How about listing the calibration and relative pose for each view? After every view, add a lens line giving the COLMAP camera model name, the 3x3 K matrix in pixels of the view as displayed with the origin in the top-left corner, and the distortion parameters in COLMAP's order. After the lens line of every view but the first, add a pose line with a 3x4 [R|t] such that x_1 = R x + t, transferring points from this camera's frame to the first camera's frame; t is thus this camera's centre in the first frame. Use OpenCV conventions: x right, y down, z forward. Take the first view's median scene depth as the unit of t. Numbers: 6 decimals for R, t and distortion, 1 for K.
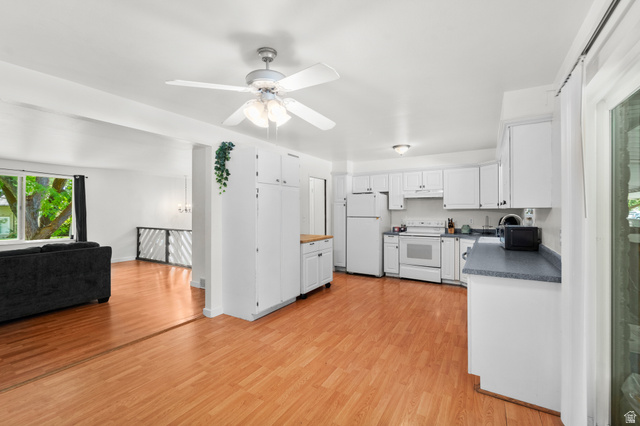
lens RADIAL K [[277.0, 0, 320.0], [0, 277.0, 213.0], [0, 0, 1]] dist [0.000661, 0.000007]
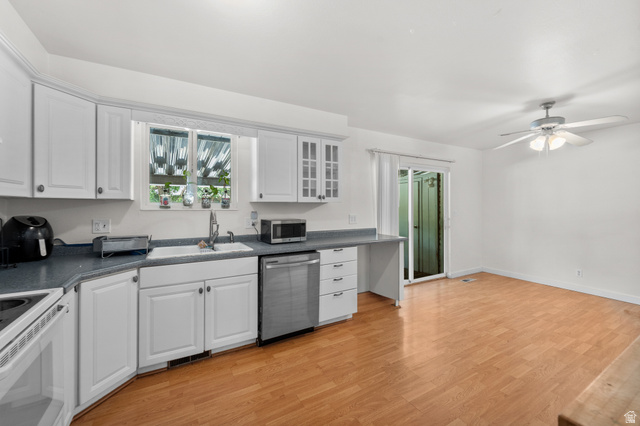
lens RADIAL K [[266.1, 0, 320.3], [0, 266.1, 210.2], [0, 0, 1]] dist [0.000153, -0.000170]
pose [[-0.874661, -0.003567, 0.484722, 0.084157], [0.005602, 0.999832, 0.017466, -0.002762], [-0.484703, 0.017993, -0.874494, 1.162753]]
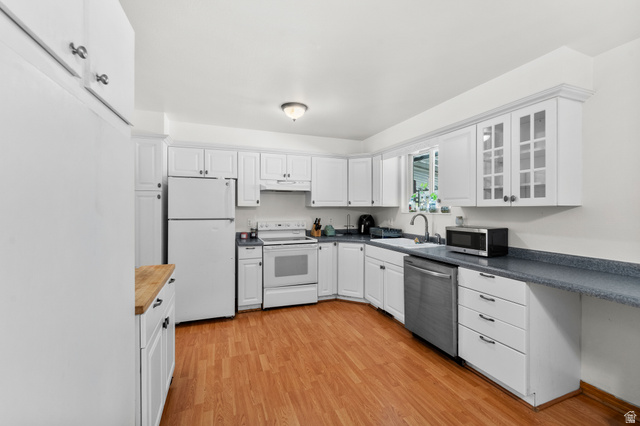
lens RADIAL K [[266.1, 0, 320.3], [0, 266.1, 210.2], [0, 0, 1]] dist [0.000153, -0.000170]
pose [[0.619860, -0.000812, 0.784712, -0.146673], [0.001442, 0.999999, -0.000104, -0.003912], [-0.784711, 0.001196, 0.619861, 0.566889]]
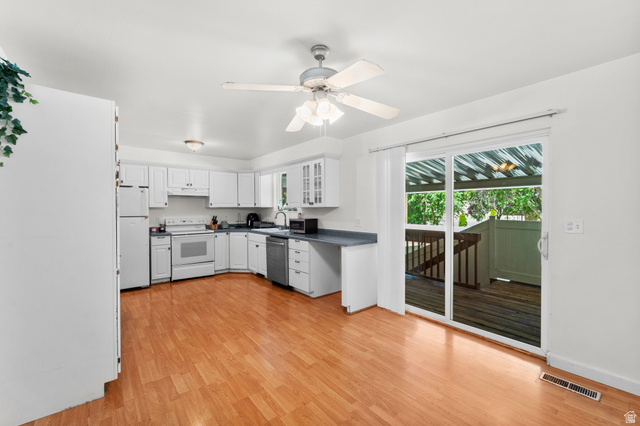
lens RADIAL K [[265.6, 0, 321.4], [0, 265.6, 213.7], [0, 0, 1]] dist [0.000129, -0.000040]
pose [[0.332002, -0.015410, 0.943153, -0.435217], [0.007517, 0.999878, 0.013690, -0.000212], [-0.943249, 0.002544, 0.332077, 0.265536]]
